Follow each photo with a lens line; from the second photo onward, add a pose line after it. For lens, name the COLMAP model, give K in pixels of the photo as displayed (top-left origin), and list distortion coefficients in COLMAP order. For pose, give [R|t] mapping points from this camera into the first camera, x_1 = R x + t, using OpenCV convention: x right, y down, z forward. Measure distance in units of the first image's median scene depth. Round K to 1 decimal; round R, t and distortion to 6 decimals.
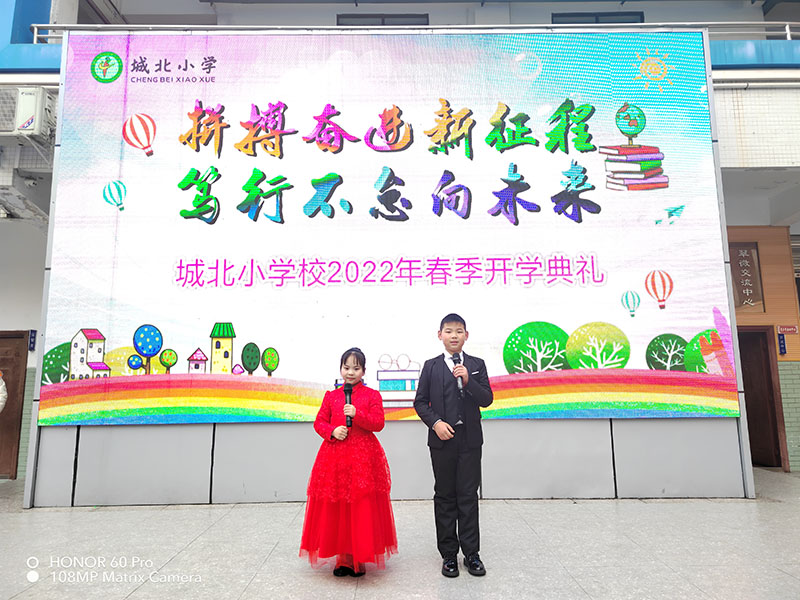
lens RADIAL K [[538.3, 0, 403.9], [0, 538.3, 303.0], [0, 0, 1]] dist [0.024852, -0.018169]
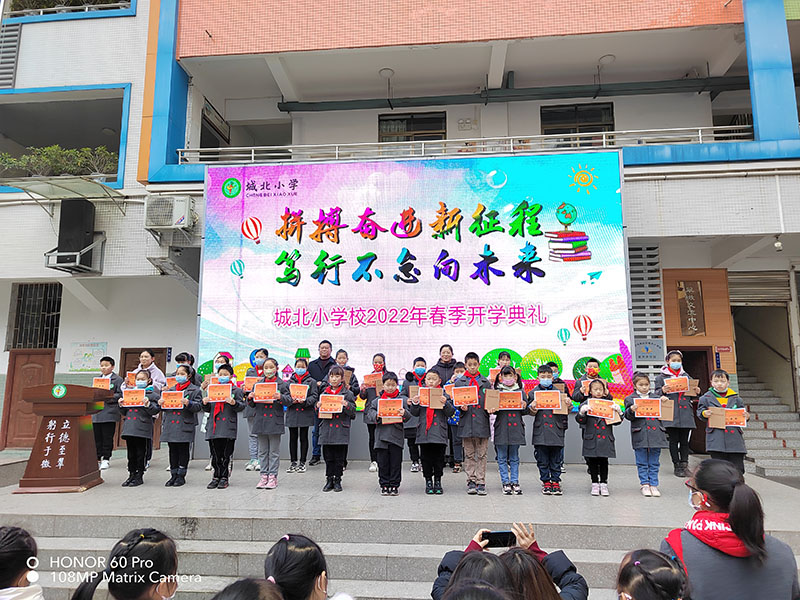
lens RADIAL K [[538.3, 0, 403.0], [0, 538.3, 303.0], [0, 0, 1]] dist [0.024852, -0.018169]
pose [[0.994742, -0.004555, -0.102309, 0.120191], [0.003769, 0.999962, -0.007876, -0.080660], [0.102341, 0.007449, 0.994722, -0.539174]]
